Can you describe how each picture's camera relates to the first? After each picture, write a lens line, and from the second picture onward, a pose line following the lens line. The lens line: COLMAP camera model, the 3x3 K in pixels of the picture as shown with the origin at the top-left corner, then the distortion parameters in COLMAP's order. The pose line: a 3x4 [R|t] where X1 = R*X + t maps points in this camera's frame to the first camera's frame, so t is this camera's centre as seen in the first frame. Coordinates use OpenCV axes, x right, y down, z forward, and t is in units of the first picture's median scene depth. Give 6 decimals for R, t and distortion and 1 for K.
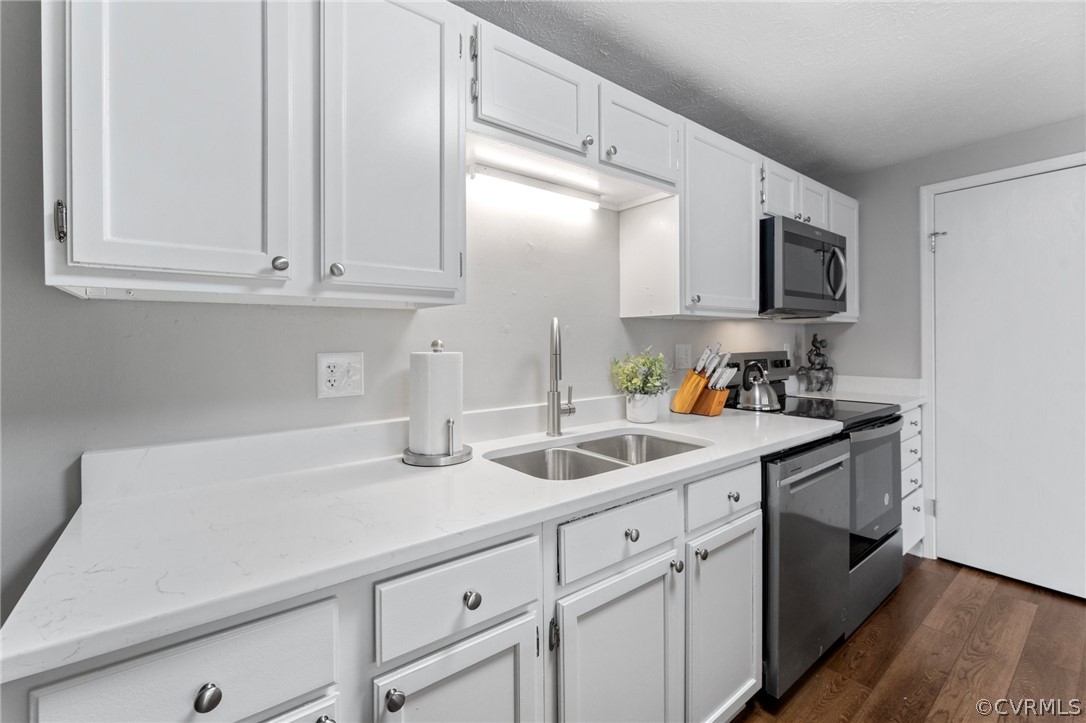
lens RADIAL K [[464.1, 0, 542.7], [0, 464.1, 341.1], [0, 0, 1]] dist [-0.000052, 0.000156]
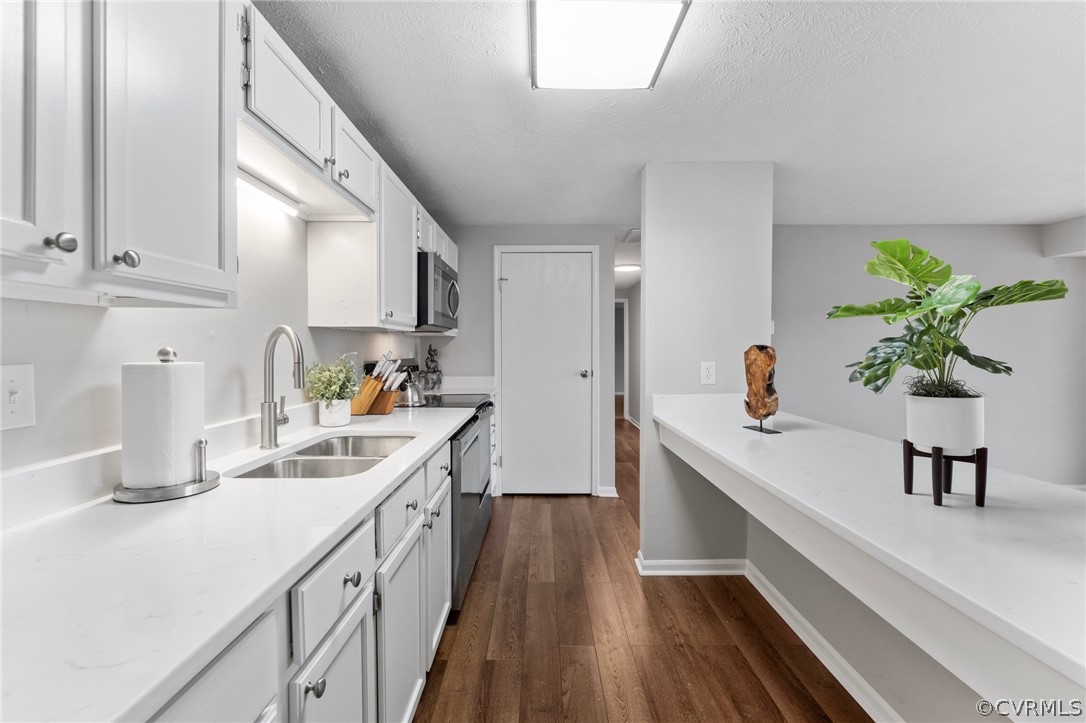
lens RADIAL K [[456.1, 0, 538.9], [0, 456.1, 353.5], [0, 0, 1]] dist [-0.001244, -0.000293]
pose [[0.621031, -0.000985, 0.783785, -0.313103], [-0.005965, 0.999964, 0.005983, -0.000509], [-0.783763, -0.008391, 0.621003, -0.014243]]
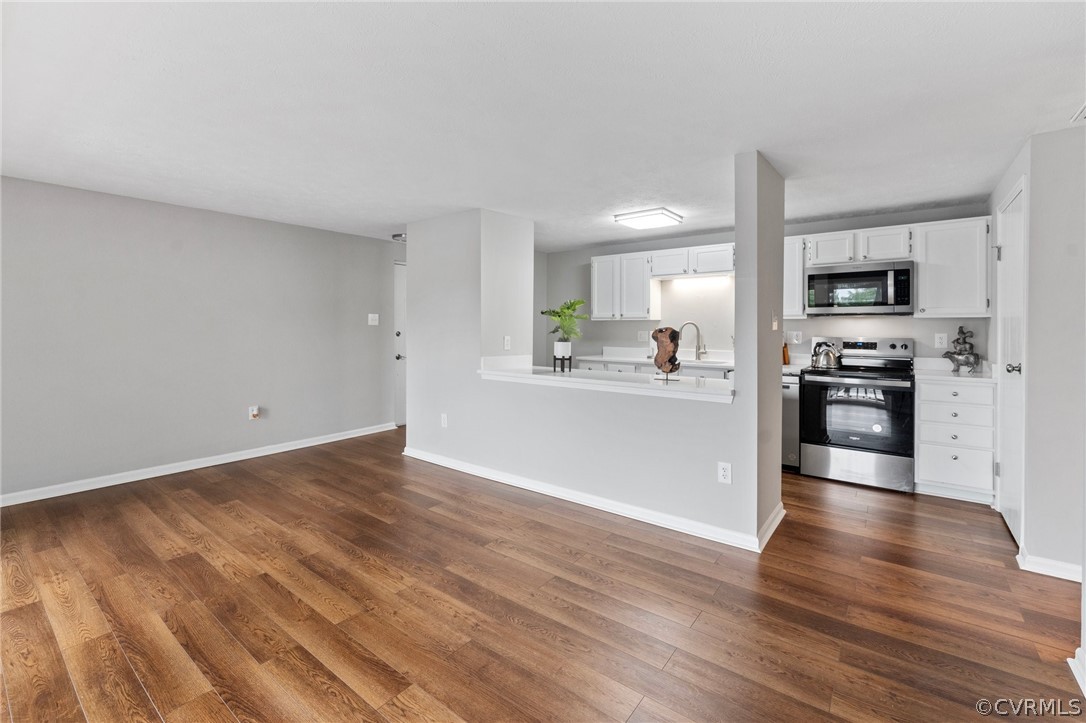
lens RADIAL K [[468.2, 0, 542.8], [0, 468.2, 328.3], [0, 0, 1]] dist [-0.001316, 0.000066]
pose [[0.249227, 0.012794, -0.968361, 2.314928], [-0.002703, 0.999918, 0.012516, -0.033984], [0.968441, -0.000502, 0.249241, -0.632865]]
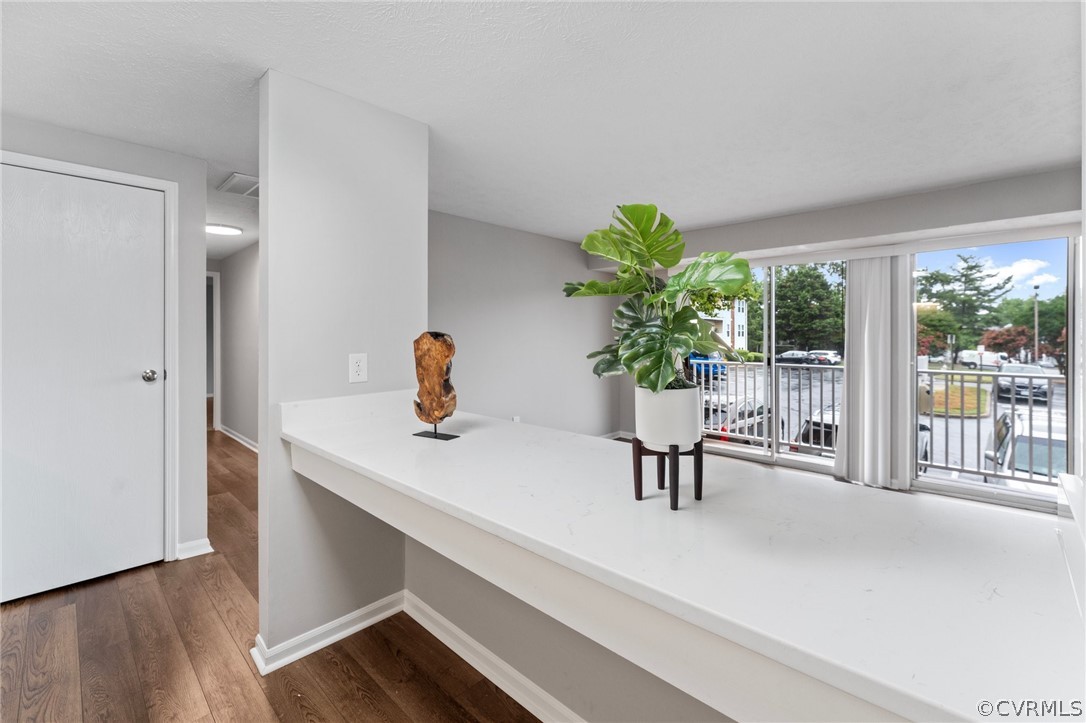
lens RADIAL K [[465.2, 0, 537.6], [0, 465.2, 335.8], [0, 0, 1]] dist [-0.003508, -0.000071]
pose [[-0.133676, 0.011116, 0.990963, -0.073841], [0.000044, 0.999937, -0.011211, 0.000438], [-0.991025, -0.001455, -0.133668, 0.156311]]
